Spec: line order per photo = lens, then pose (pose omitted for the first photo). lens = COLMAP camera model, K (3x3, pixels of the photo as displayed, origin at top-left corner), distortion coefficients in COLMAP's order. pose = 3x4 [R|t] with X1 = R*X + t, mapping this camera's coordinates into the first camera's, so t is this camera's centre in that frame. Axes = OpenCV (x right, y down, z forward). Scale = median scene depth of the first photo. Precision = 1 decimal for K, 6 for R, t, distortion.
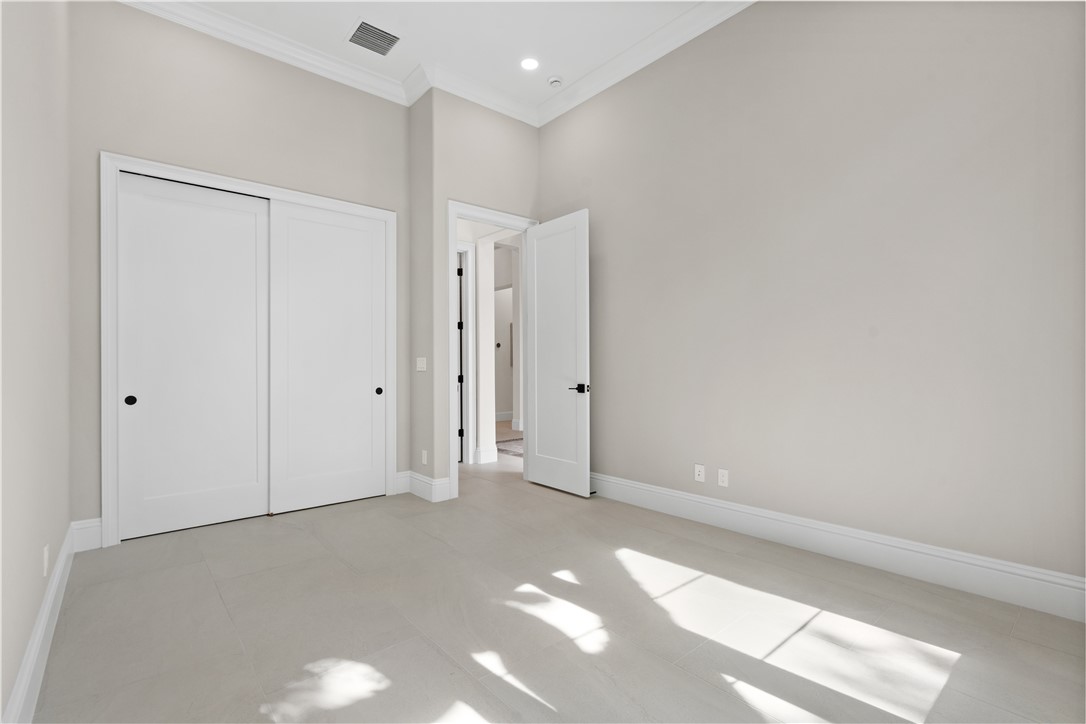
lens RADIAL K [[498.6, 0, 539.8], [0, 498.6, 365.6], [0, 0, 1]] dist [0.000837, 0.000214]
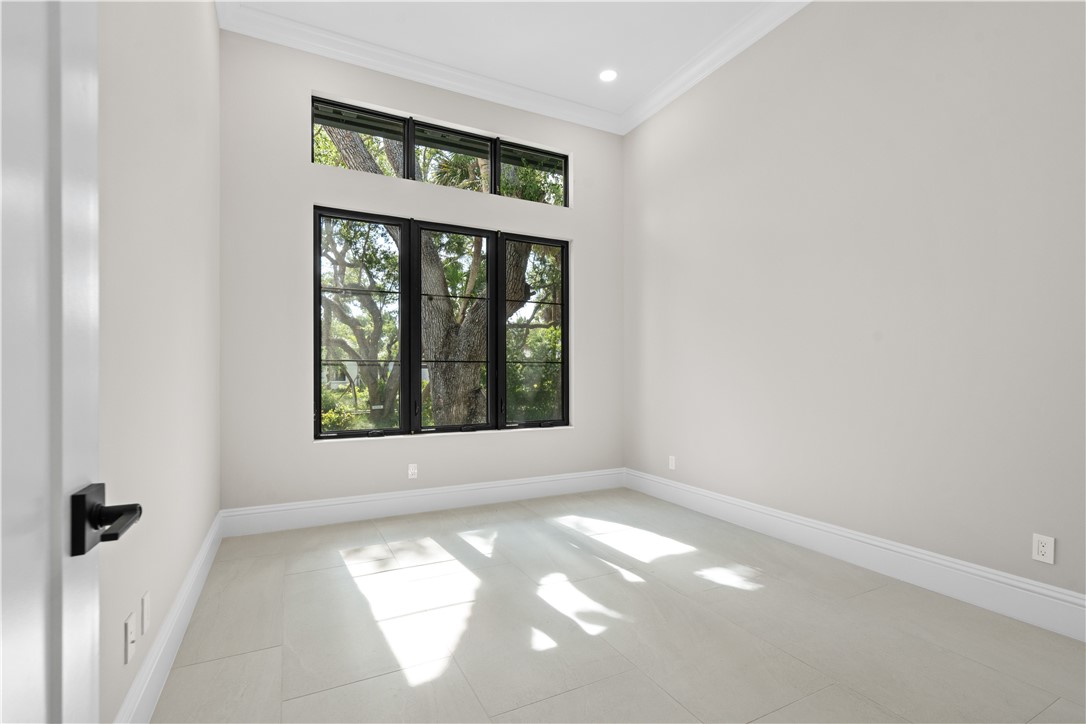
lens RADIAL K [[498.6, 0, 539.8], [0, 498.6, 365.6], [0, 0, 1]] dist [0.000837, 0.000214]
pose [[-0.972627, -0.004881, 0.232323, -0.166270], [-0.003823, 0.999980, 0.005004, -0.023589], [-0.232342, 0.003979, -0.972626, 2.341228]]
